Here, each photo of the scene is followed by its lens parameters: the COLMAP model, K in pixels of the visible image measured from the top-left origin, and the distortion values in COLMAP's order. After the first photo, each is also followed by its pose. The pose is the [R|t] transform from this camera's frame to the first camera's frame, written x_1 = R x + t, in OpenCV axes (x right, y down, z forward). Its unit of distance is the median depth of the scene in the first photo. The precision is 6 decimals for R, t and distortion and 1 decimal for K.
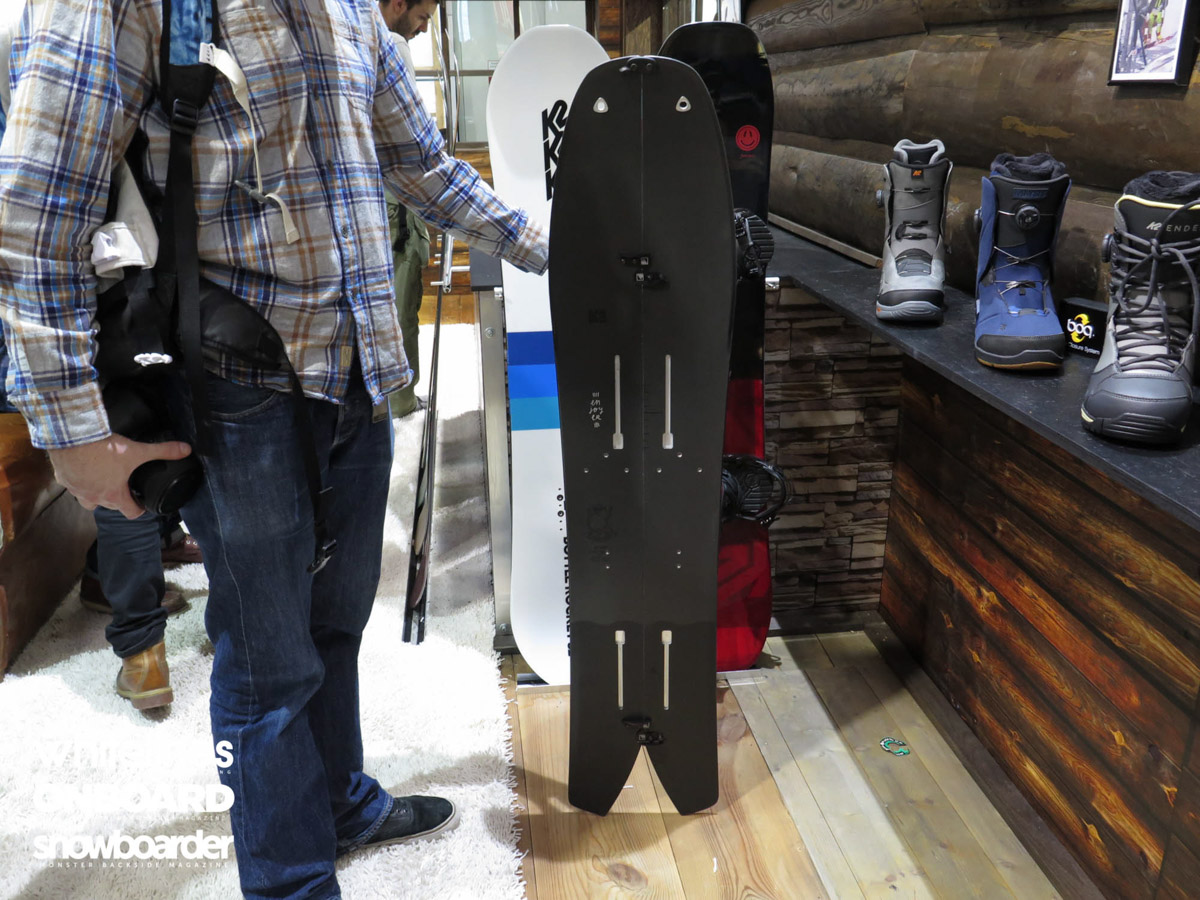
lens RADIAL K [[996.4, 0, 600.0], [0, 996.4, 450.0], [0, 0, 1]] dist [-0.013337, -0.003231]
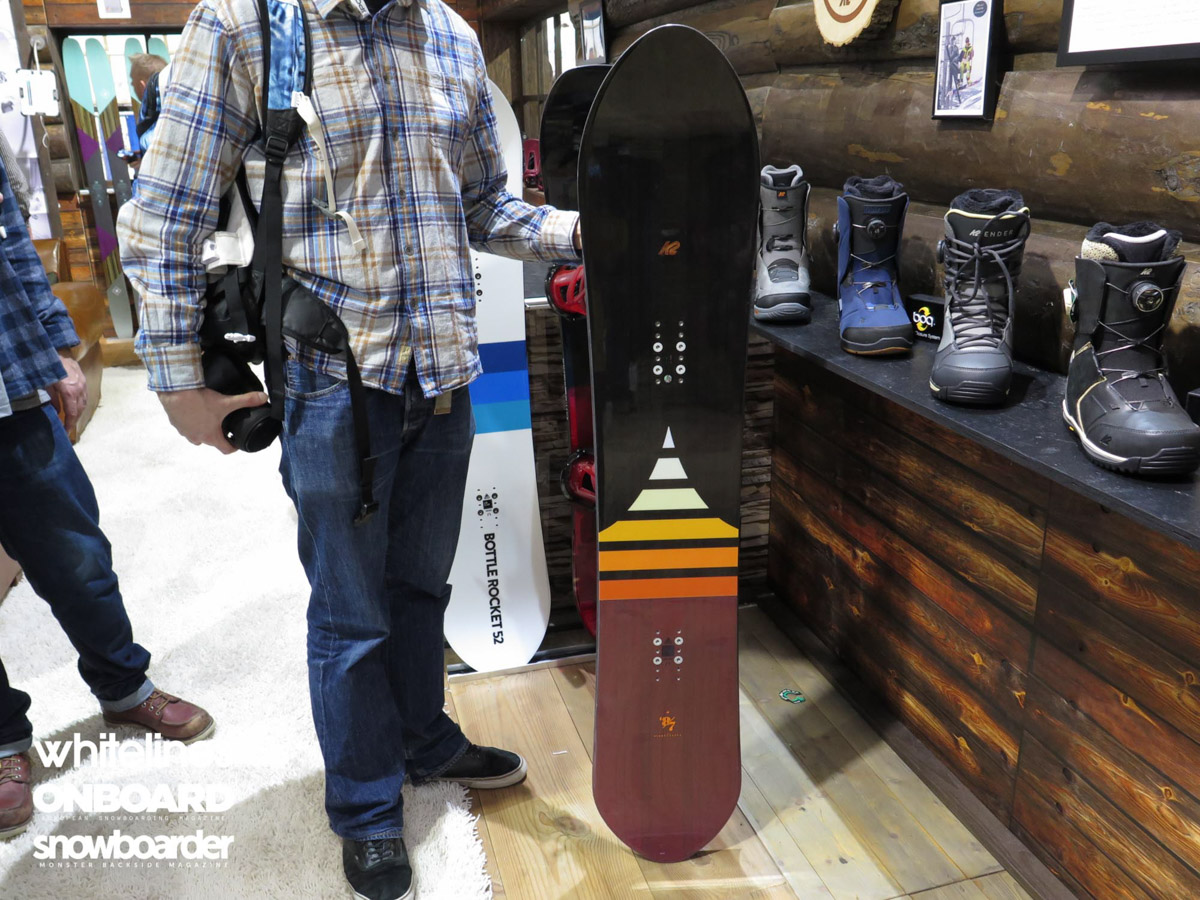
lens RADIAL K [[996.4, 0, 600.0], [0, 996.4, 450.0], [0, 0, 1]] dist [-0.013337, -0.003231]
pose [[0.989162, -0.059870, 0.134071, -0.074719], [0.062618, 0.997903, -0.016369, 0.030546], [-0.132810, 0.024586, 0.990837, -0.137748]]
